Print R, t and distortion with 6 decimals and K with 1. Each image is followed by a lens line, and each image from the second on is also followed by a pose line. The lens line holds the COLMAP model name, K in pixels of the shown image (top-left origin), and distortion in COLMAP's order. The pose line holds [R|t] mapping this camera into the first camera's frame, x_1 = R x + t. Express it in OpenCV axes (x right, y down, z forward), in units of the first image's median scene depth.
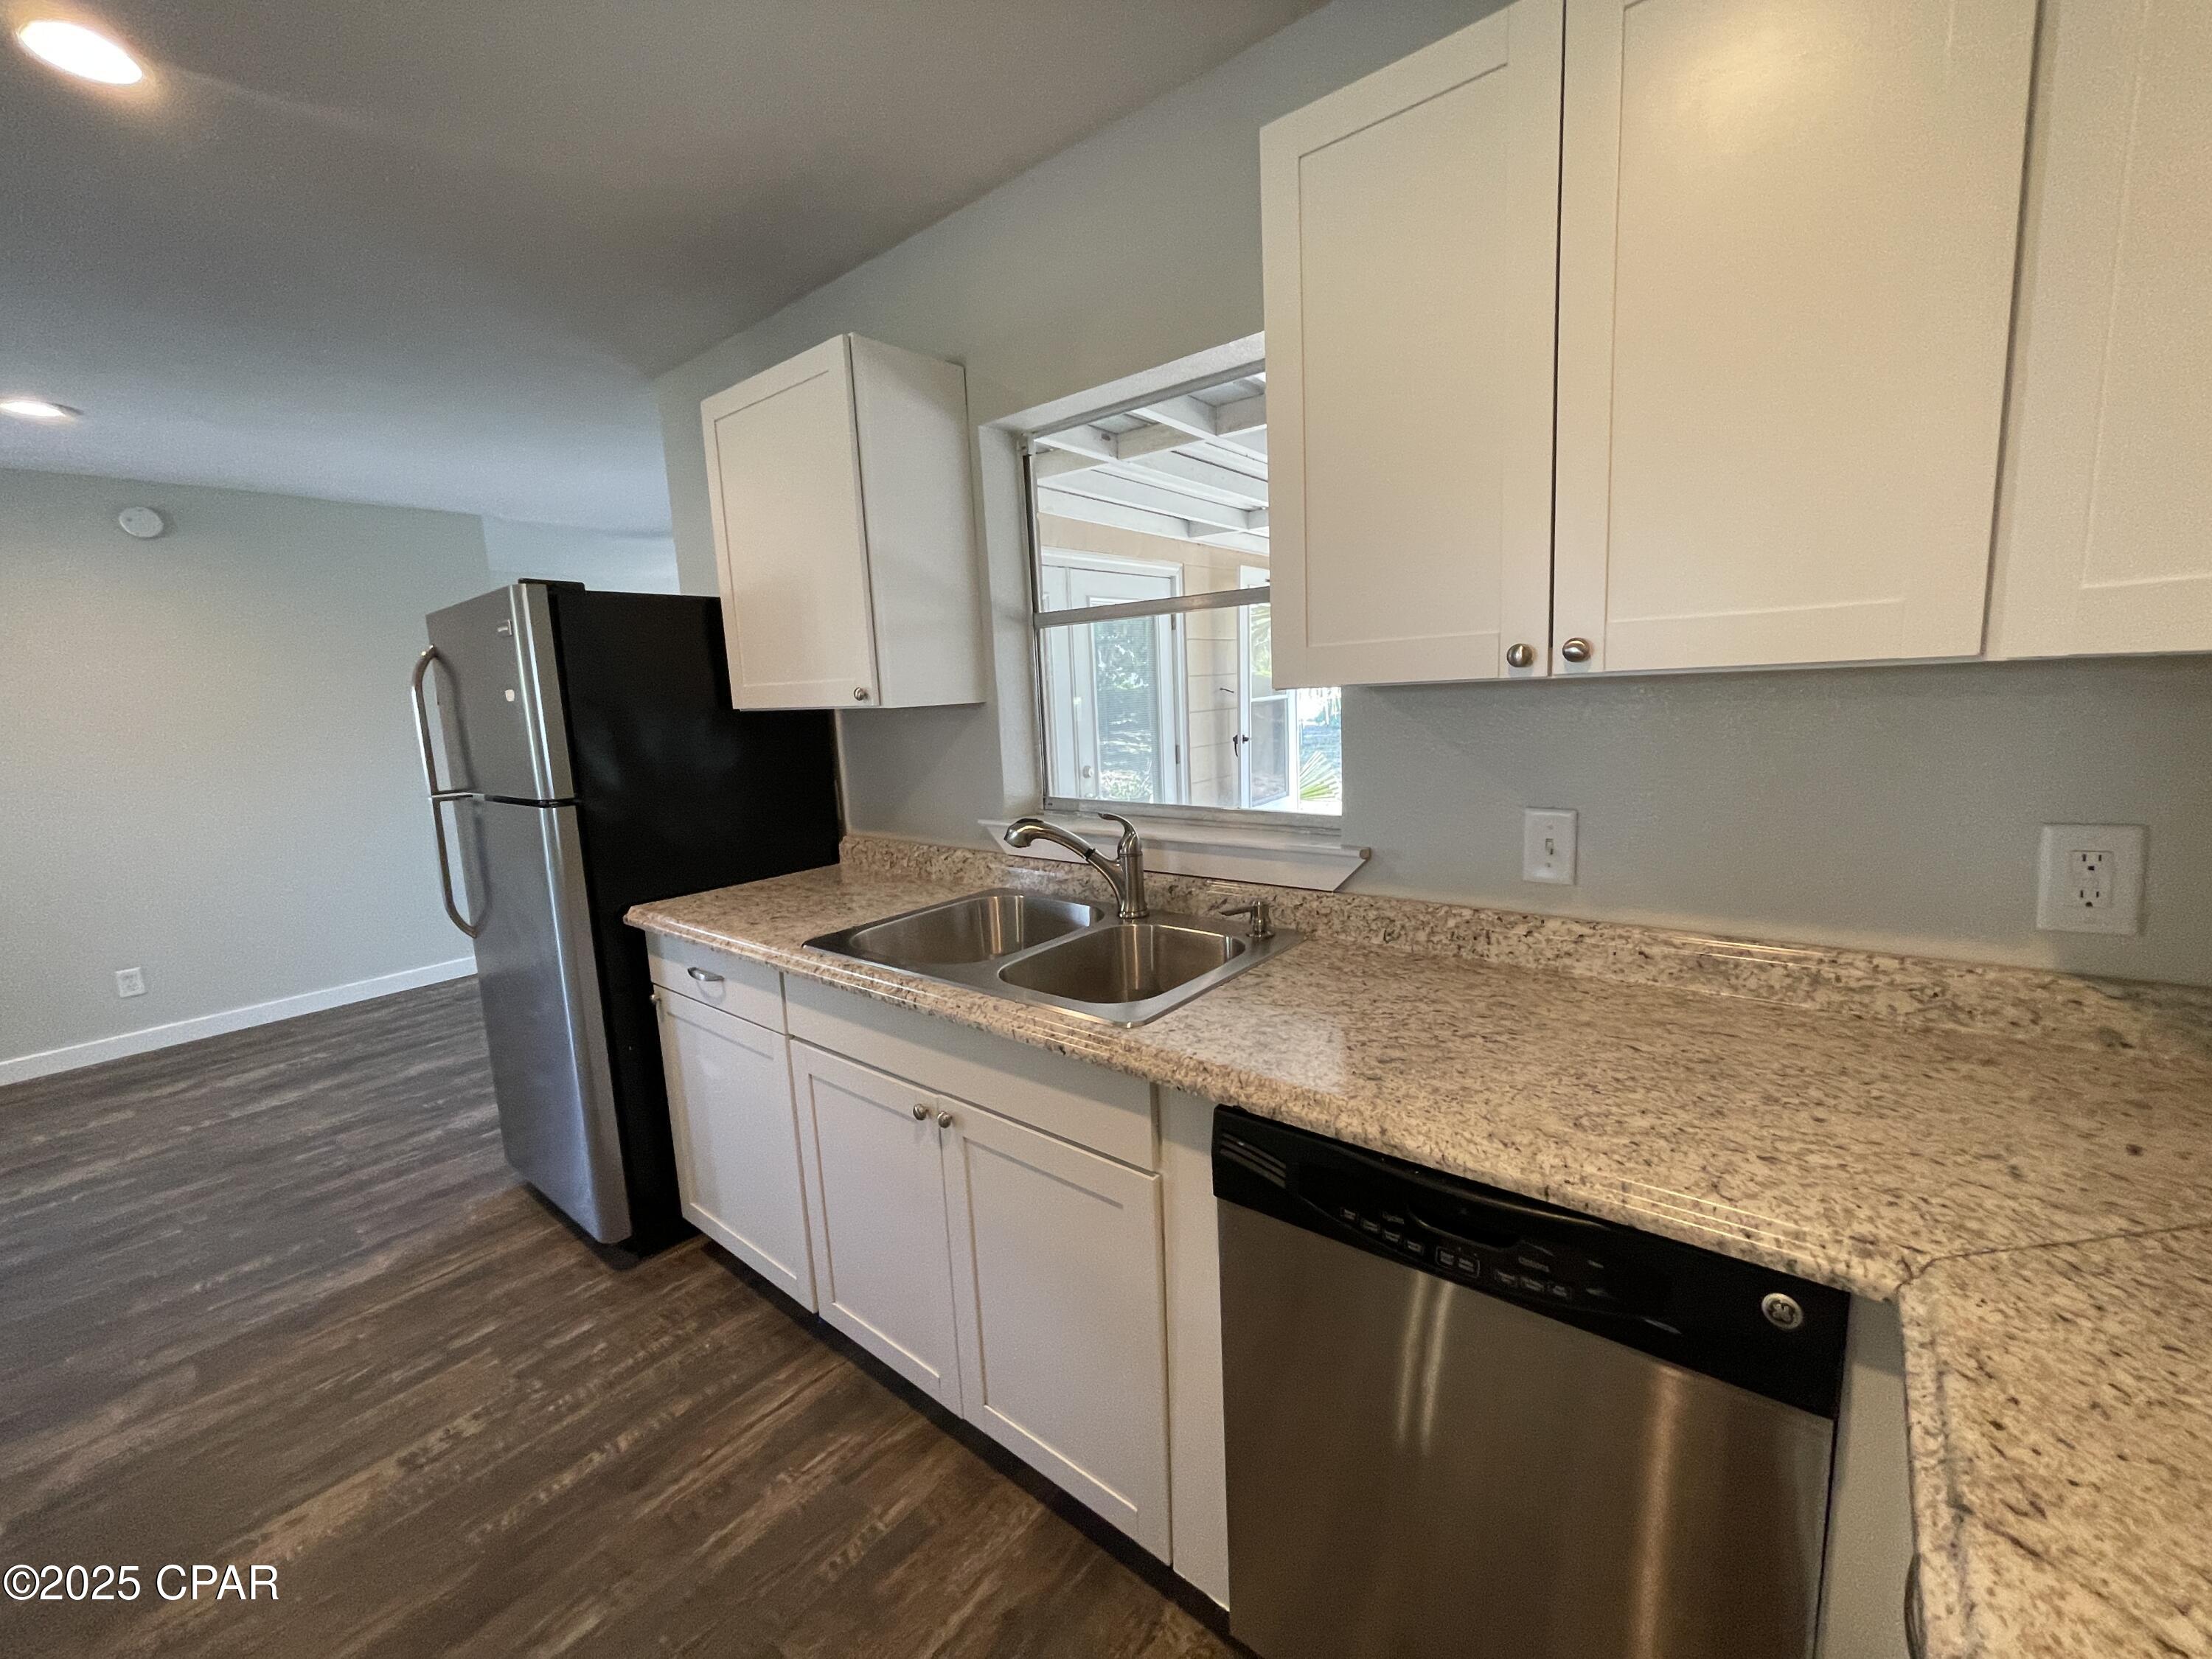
lens RADIAL K [[899.5, 0, 1103.0], [0, 899.5, 832.6], [0, 0, 1]] dist [-0.001581, -0.000499]
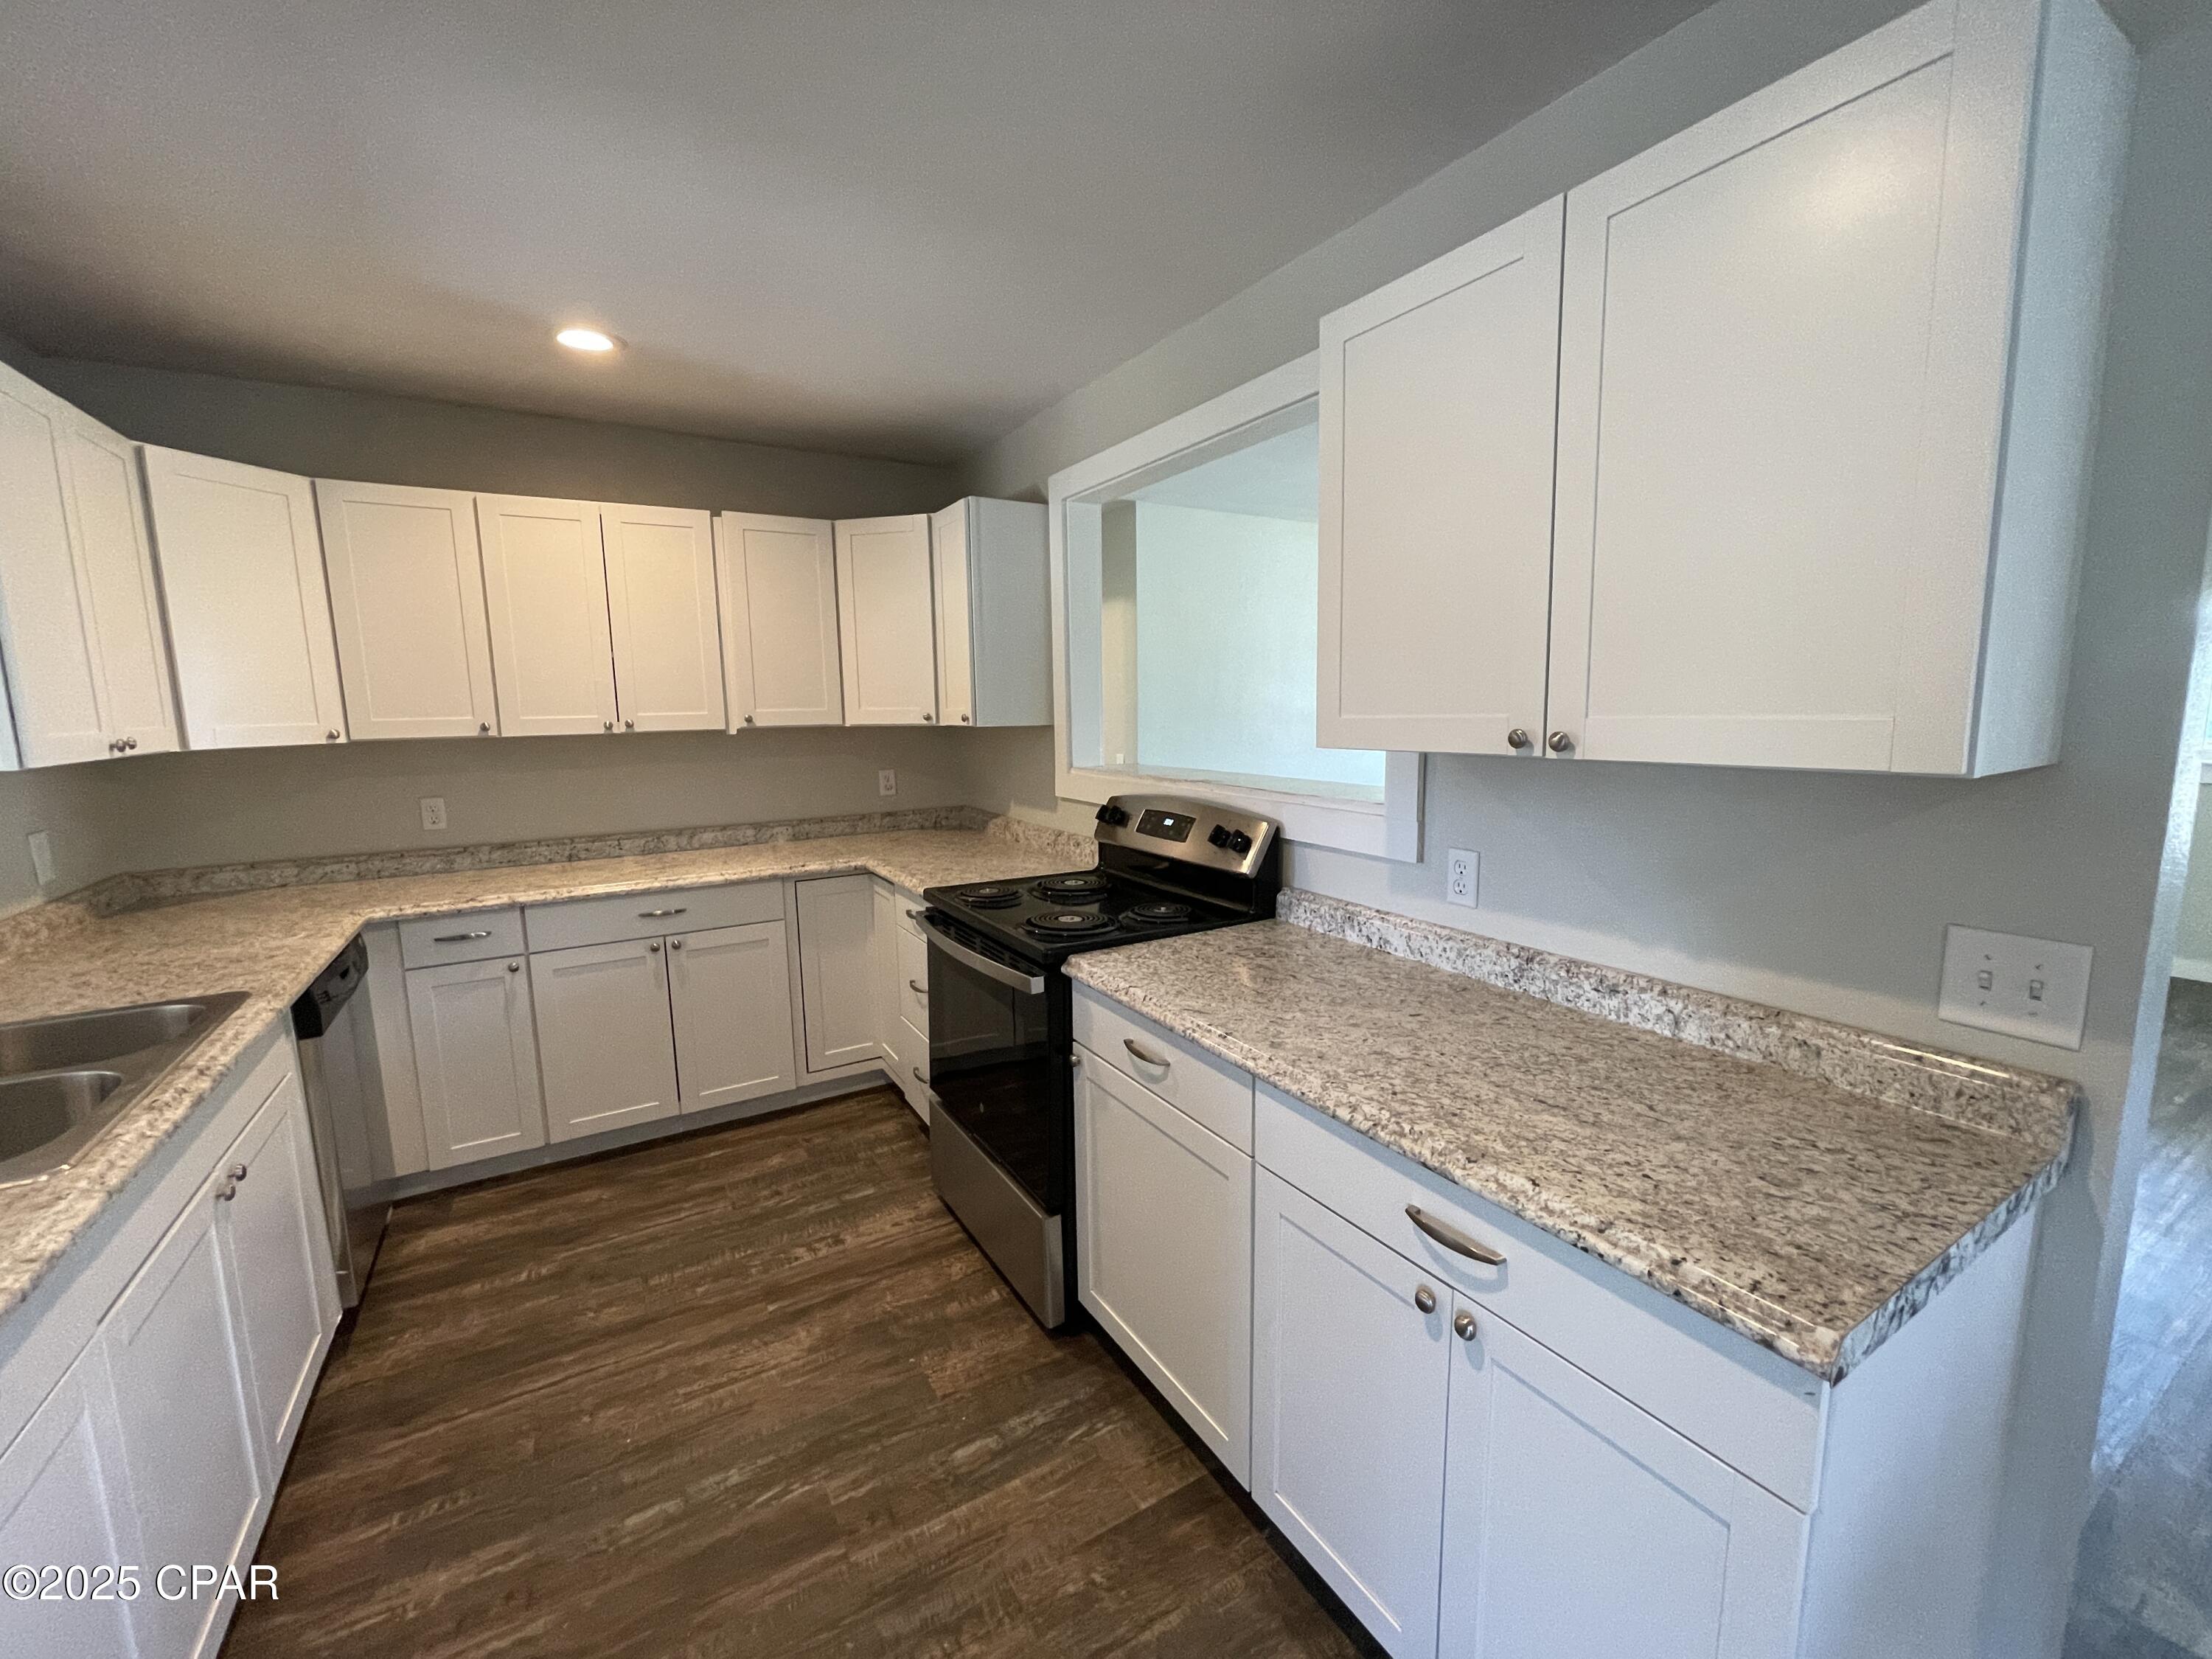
lens RADIAL K [[899.5, 0, 1103.5], [0, 899.5, 806.0], [0, 0, 1]] dist [-0.001581, -0.000499]
pose [[-0.938502, 0.030883, 0.343889, 0.787547], [0.117916, 0.964777, 0.235160, -0.418441], [-0.324514, 0.261248, -0.909088, 2.000014]]
